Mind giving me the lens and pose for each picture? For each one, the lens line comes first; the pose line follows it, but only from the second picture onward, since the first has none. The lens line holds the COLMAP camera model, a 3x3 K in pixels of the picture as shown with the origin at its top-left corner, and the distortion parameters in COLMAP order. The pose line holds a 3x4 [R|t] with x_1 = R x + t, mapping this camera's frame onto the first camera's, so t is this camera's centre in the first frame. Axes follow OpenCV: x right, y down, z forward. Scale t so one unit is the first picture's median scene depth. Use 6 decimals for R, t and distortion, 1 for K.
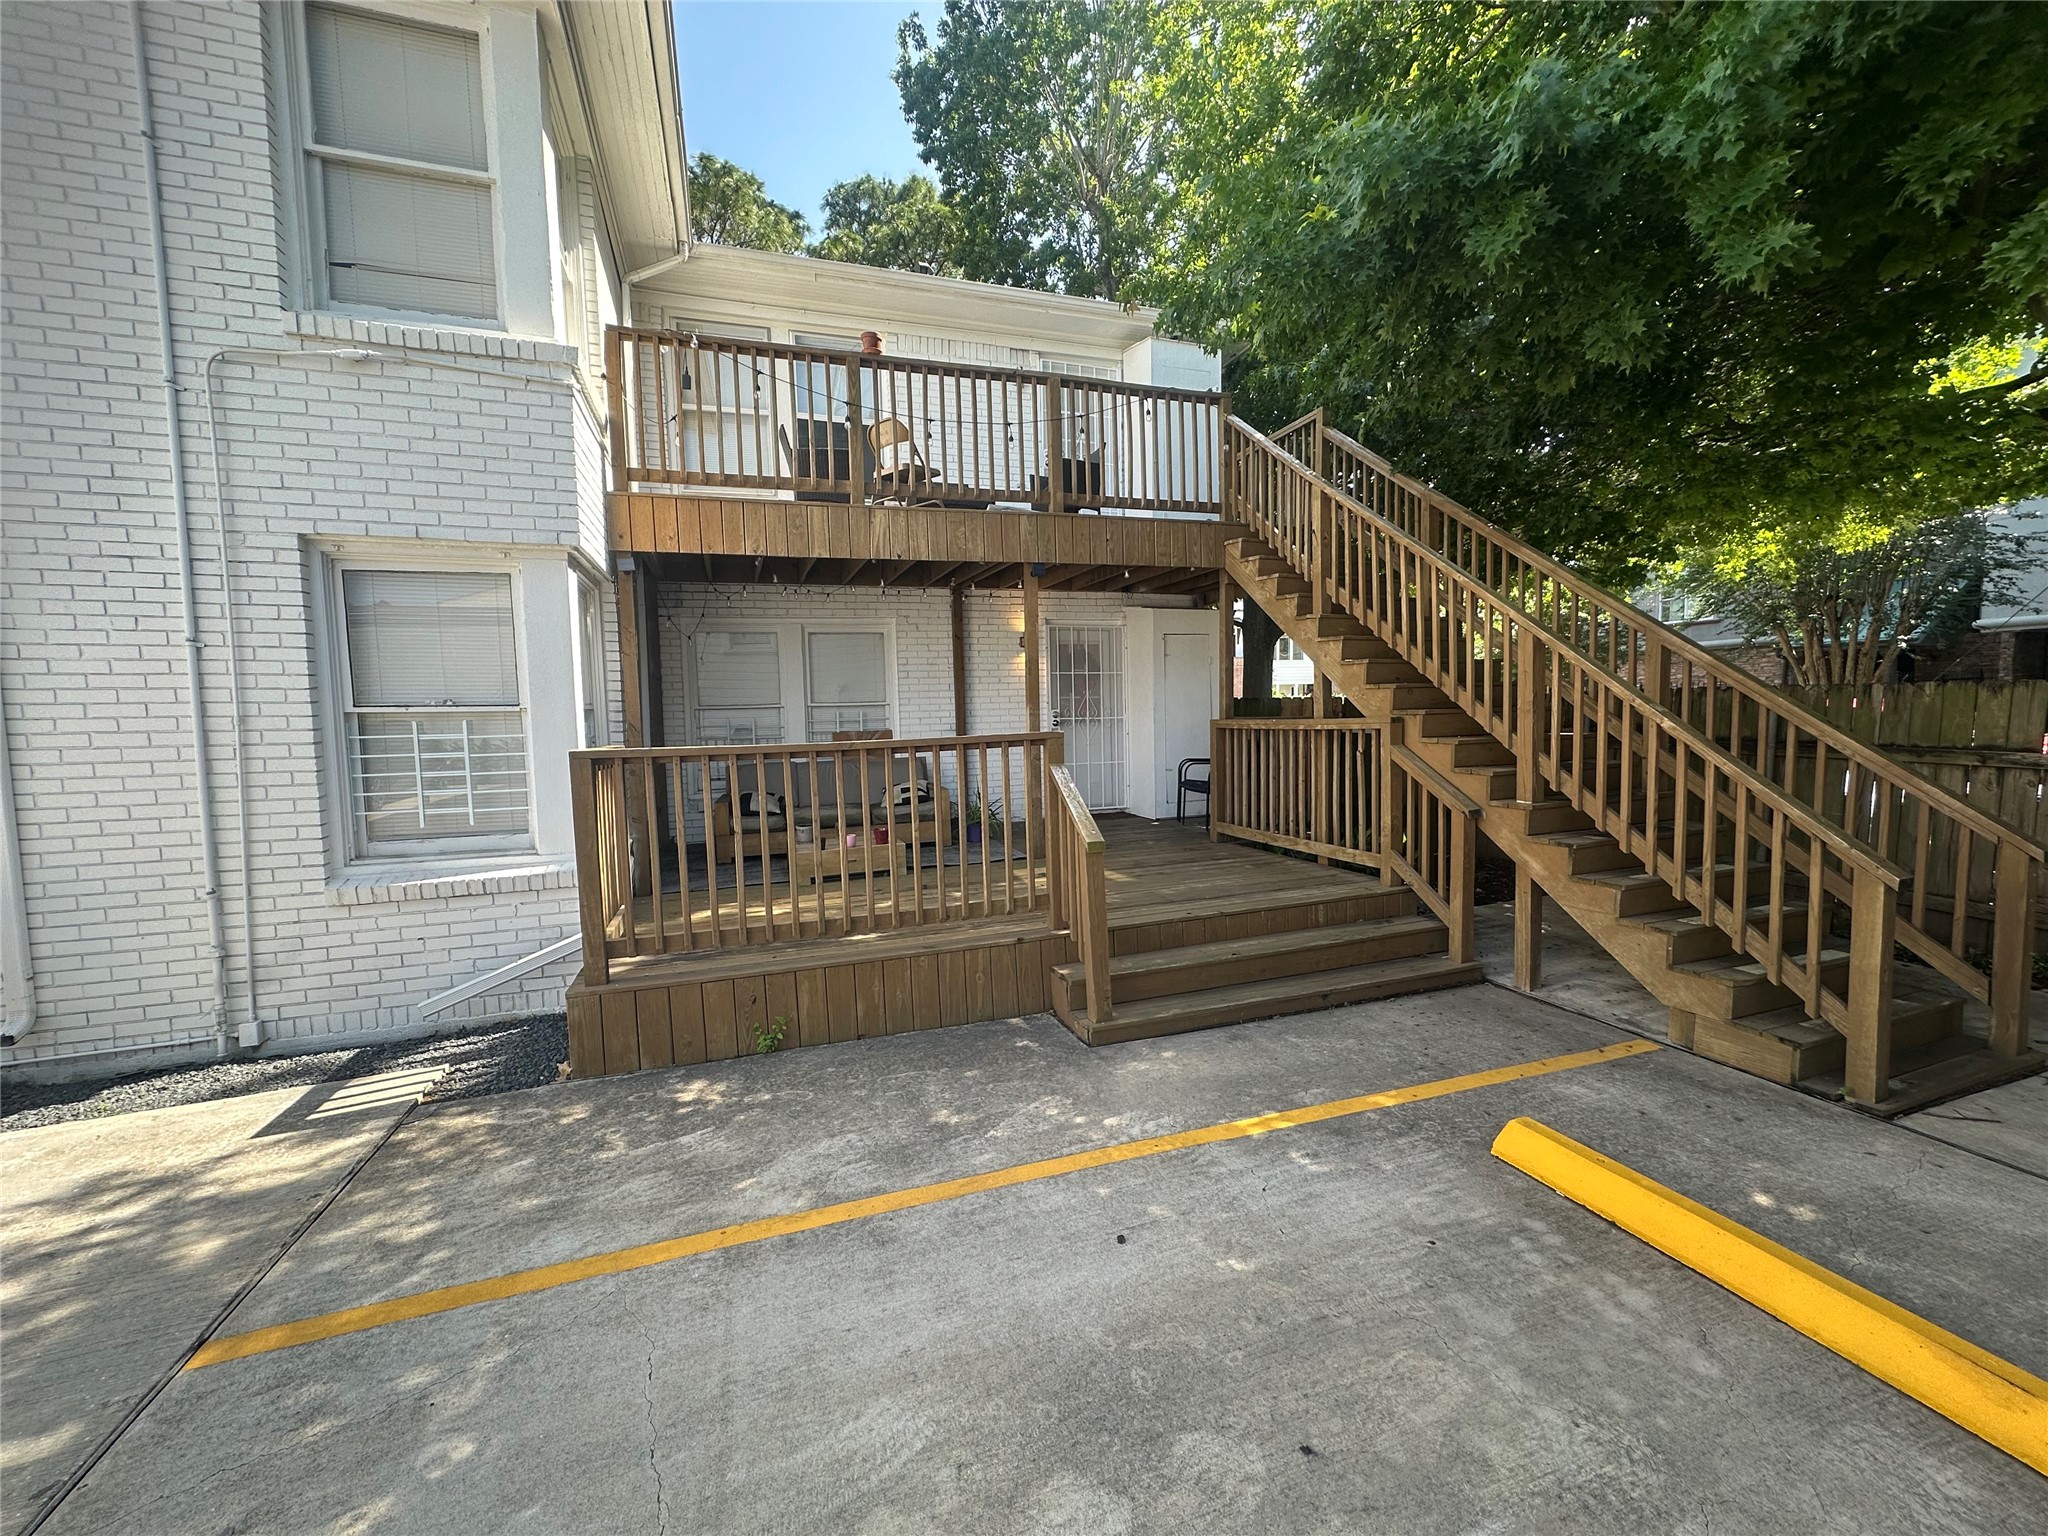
lens RADIAL K [[819.3, 0, 1022.5], [0, 819.3, 769.3], [0, 0, 1]] dist [0.002461, 0.000417]
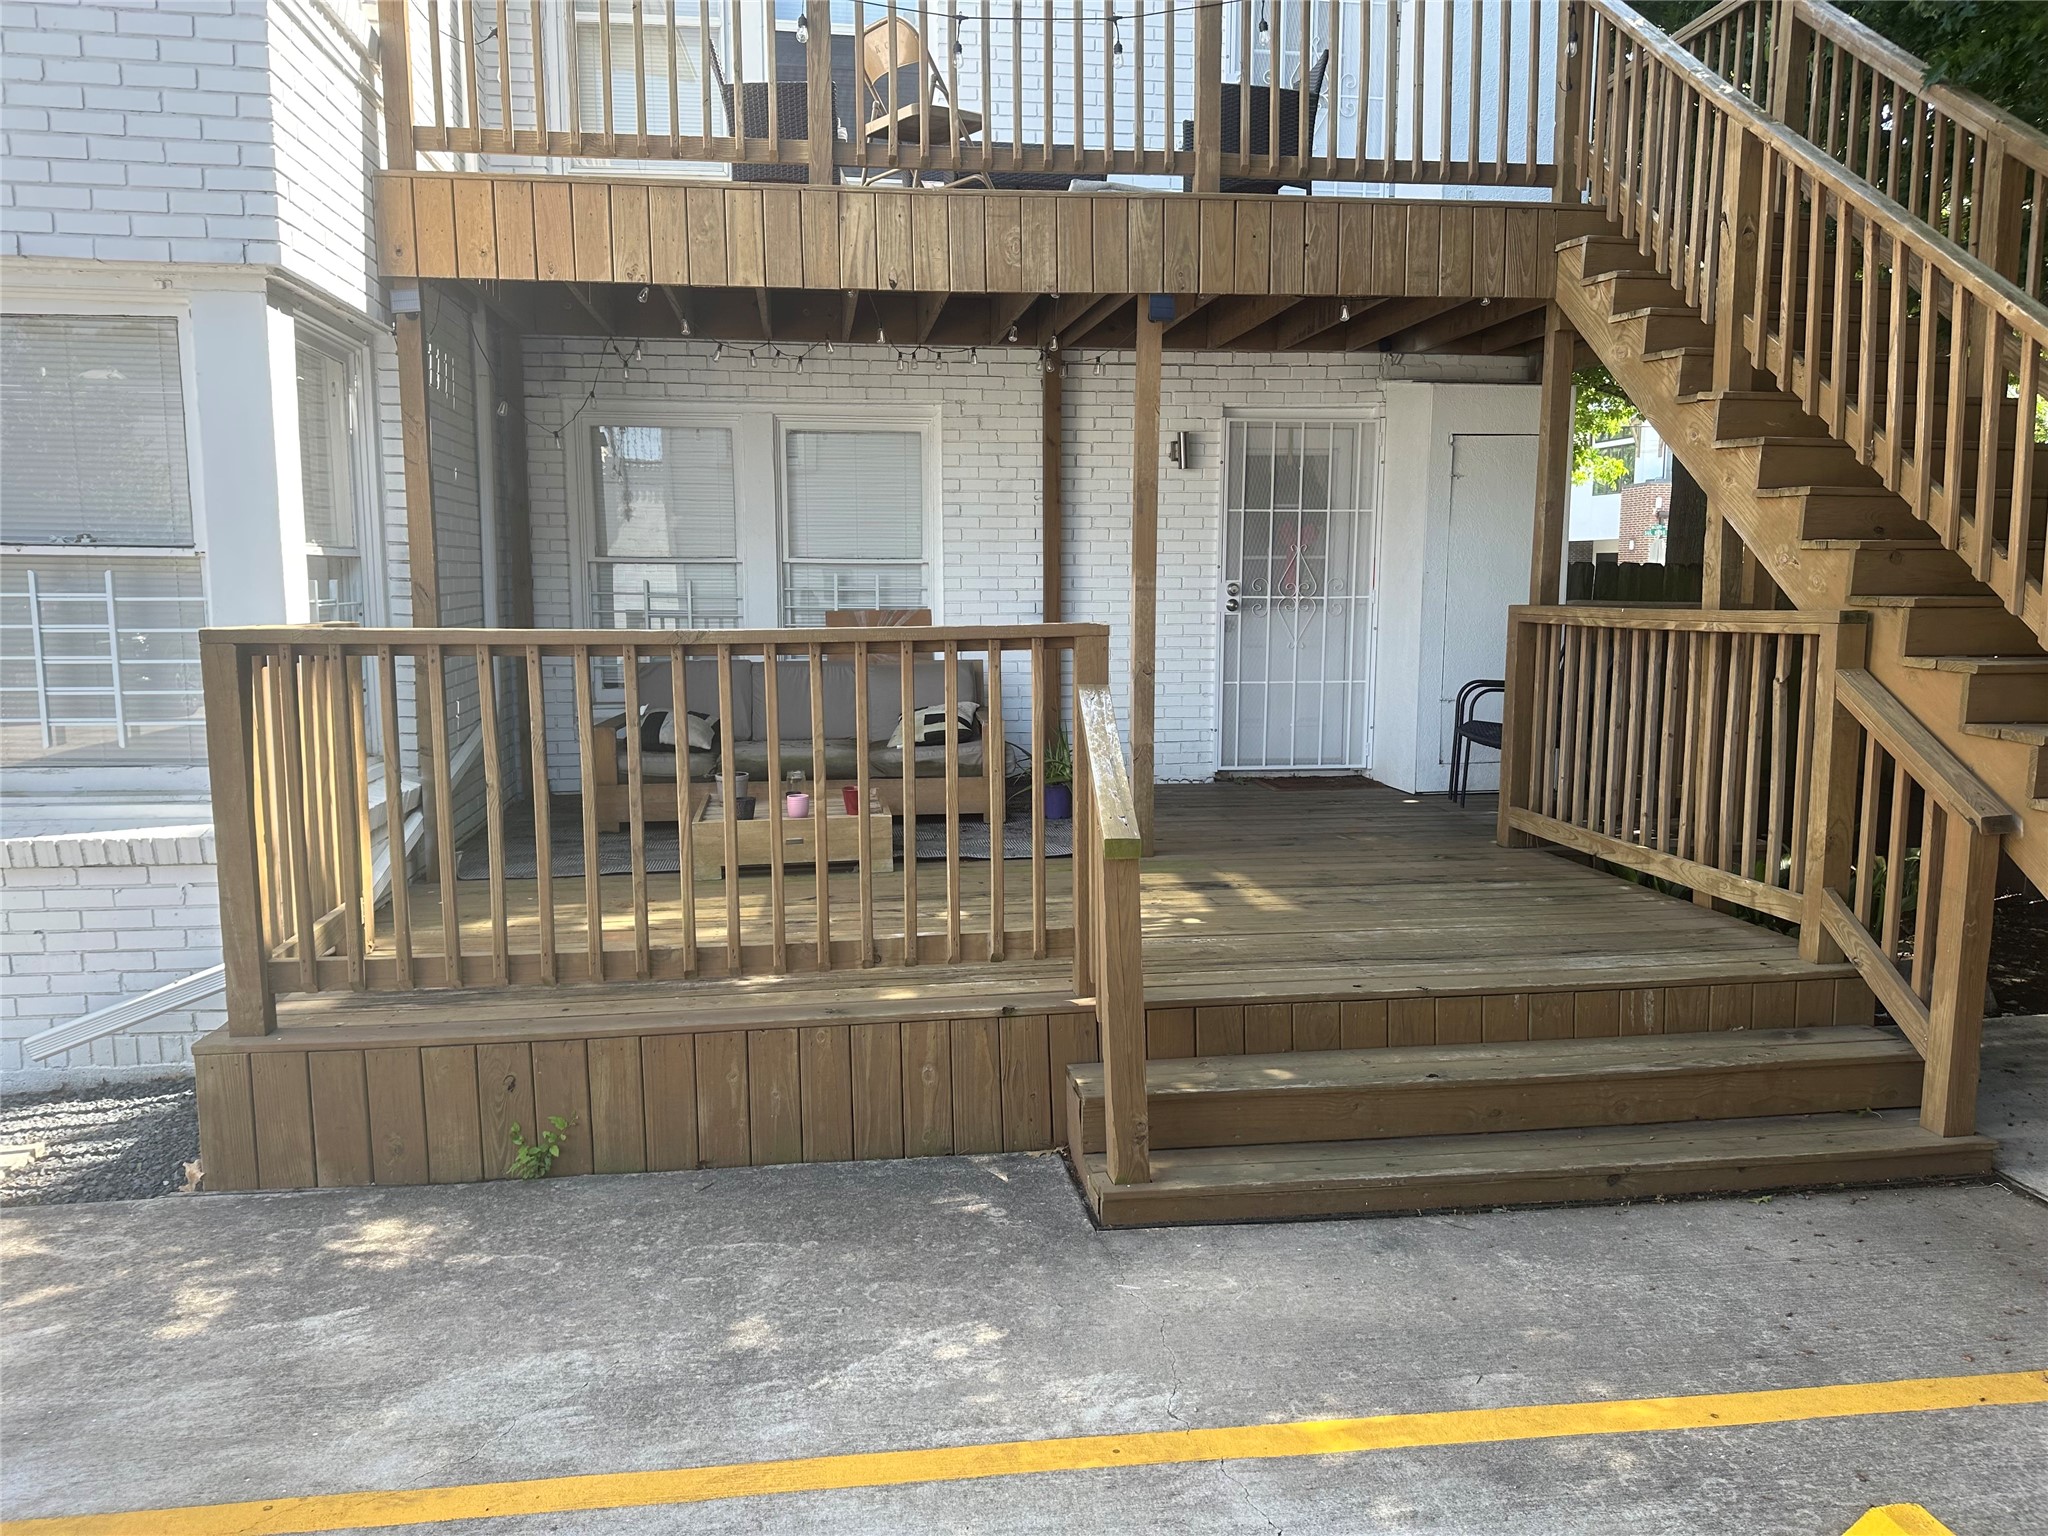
lens RADIAL K [[1445.6, 0, 1024.3], [0, 1445.6, 765.5], [0, 0, 1]] dist [0.036343, -0.036513]
pose [[0.980892, 0.049068, -0.188262, 0.160817], [-0.037882, 0.997322, 0.062566, -0.009530], [0.190828, -0.054239, 0.980124, 0.084617]]
